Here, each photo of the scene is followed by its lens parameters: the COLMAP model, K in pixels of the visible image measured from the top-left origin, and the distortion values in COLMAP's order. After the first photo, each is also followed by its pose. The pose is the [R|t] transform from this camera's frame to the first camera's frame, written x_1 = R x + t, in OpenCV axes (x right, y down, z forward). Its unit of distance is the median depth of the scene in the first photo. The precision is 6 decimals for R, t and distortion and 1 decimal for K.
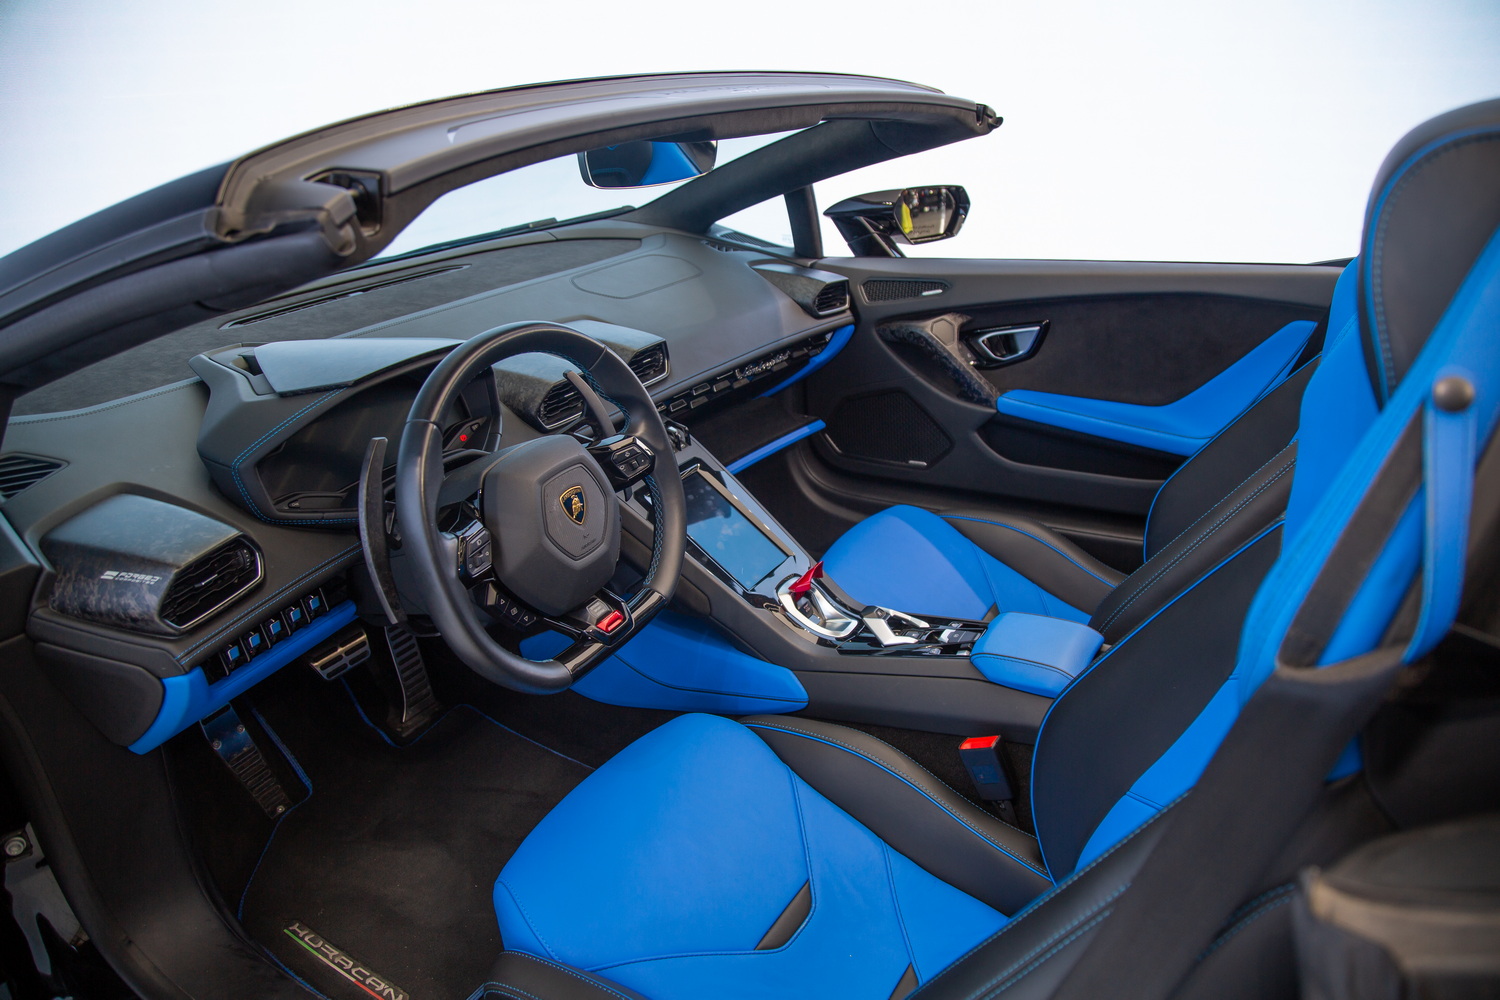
lens RADIAL K [[1043.3, 0, 750.0], [0, 1043.3, 500.0], [0, 0, 1]] dist [-0.091874, 0.007994]
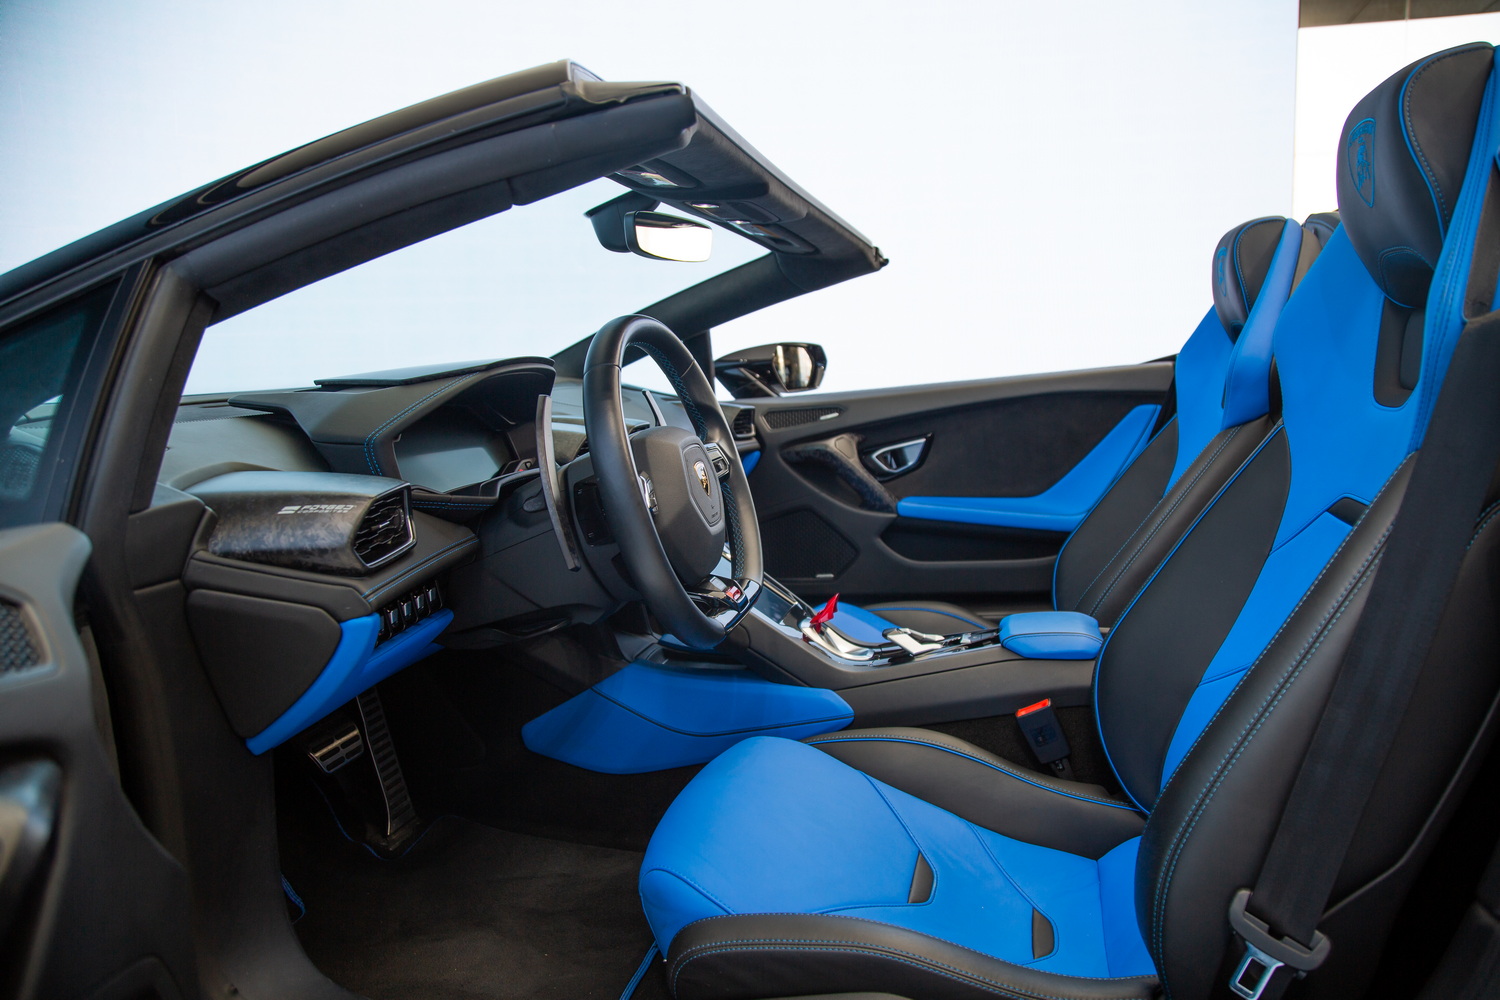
lens RADIAL K [[1043.3, 0, 750.0], [0, 1043.3, 500.0], [0, 0, 1]] dist [-0.091874, 0.007994]
pose [[0.958652, -0.039070, 0.281885, -0.237041], [0.114611, 0.959654, -0.256765, 0.173613], [-0.260480, 0.278455, 0.924453, -0.001040]]
